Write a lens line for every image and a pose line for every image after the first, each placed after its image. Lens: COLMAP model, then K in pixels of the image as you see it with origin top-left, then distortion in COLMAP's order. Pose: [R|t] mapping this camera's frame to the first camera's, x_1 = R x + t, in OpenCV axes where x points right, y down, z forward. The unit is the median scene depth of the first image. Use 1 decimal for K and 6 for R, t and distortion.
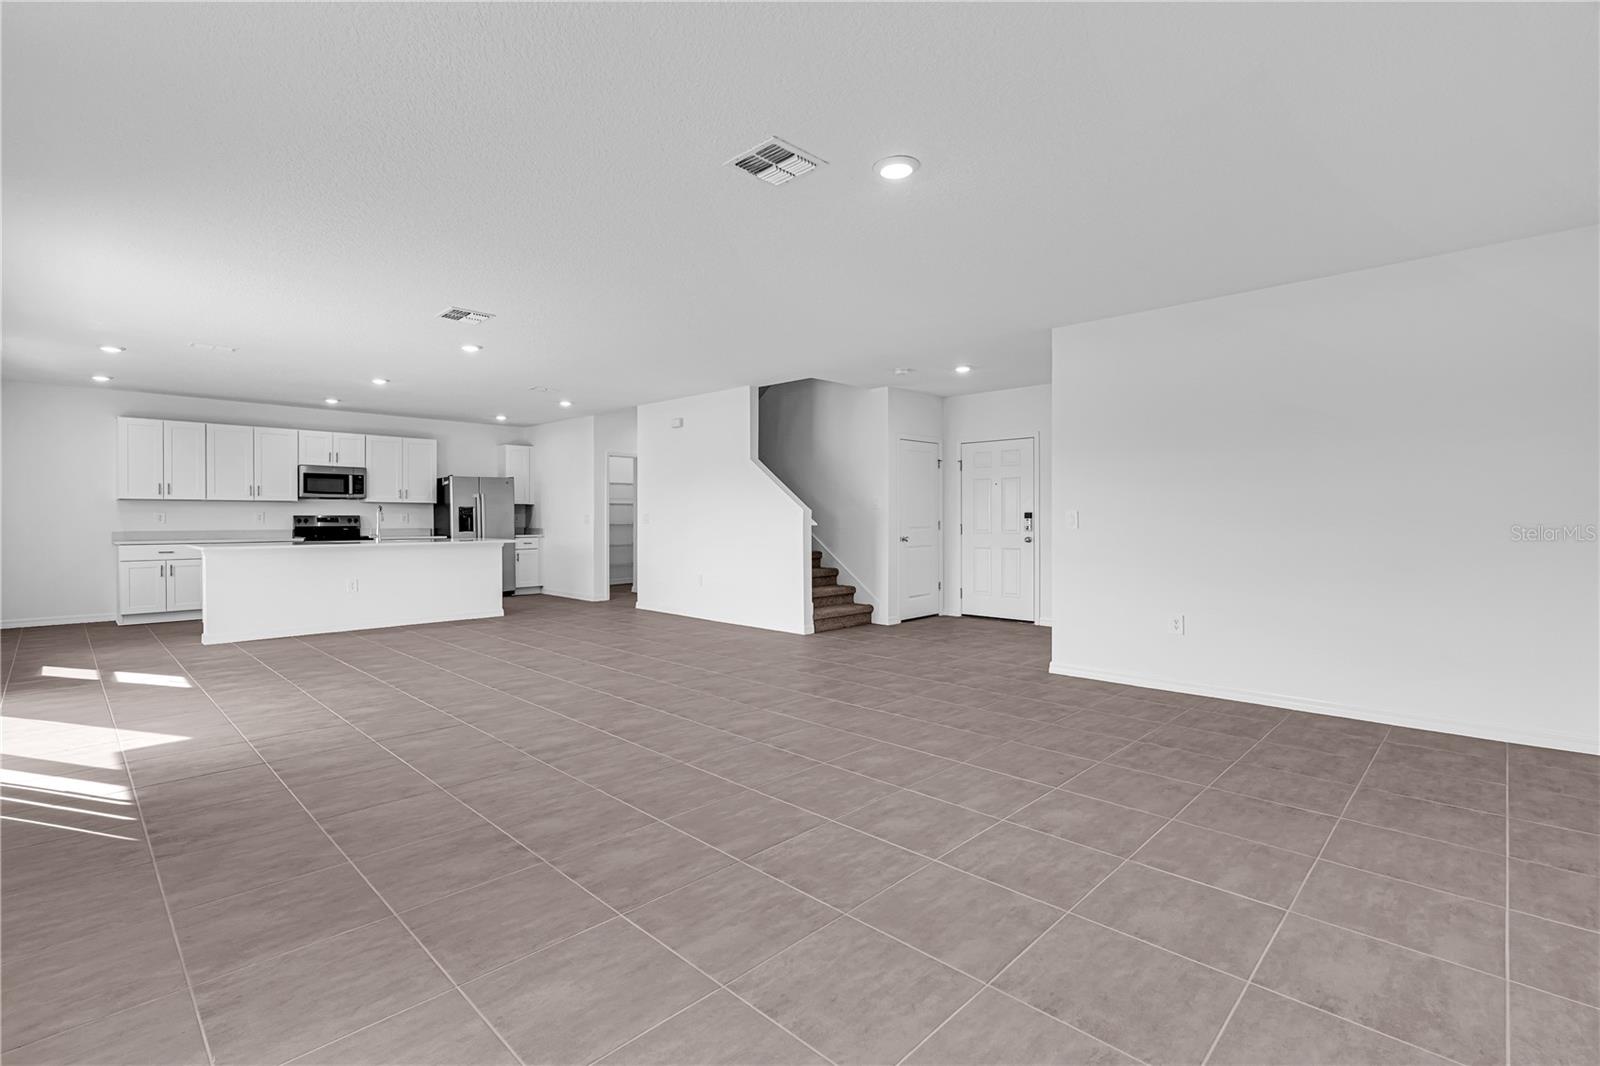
lens RADIAL K [[727.4, 0, 800.3], [0, 727.4, 514.7], [0, 0, 1]] dist [-0.009704, 0.000802]
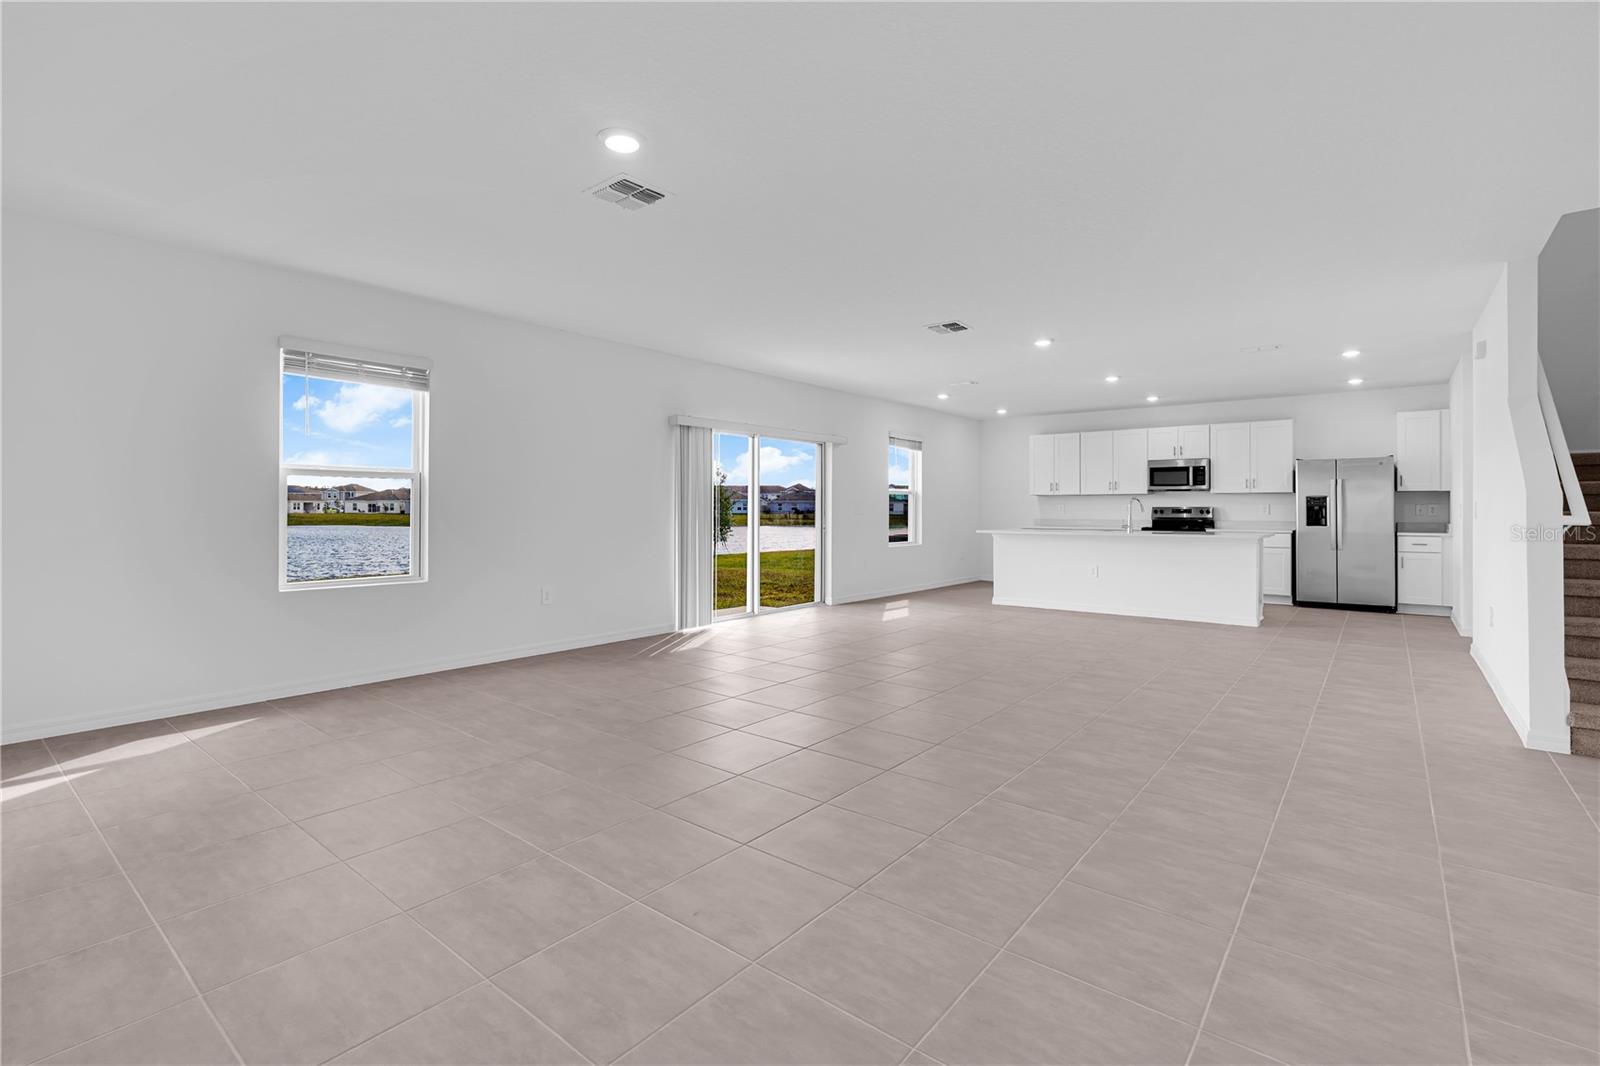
lens RADIAL K [[727.8, 0, 779.9], [0, 727.8, 502.7], [0, 0, 1]] dist [-0.000577, -0.000491]
pose [[0.079414, -0.009630, -0.996795, 0.339765], [0.003645, 0.999949, -0.009370, 0.002559], [0.996835, -0.002890, 0.079445, 0.349284]]
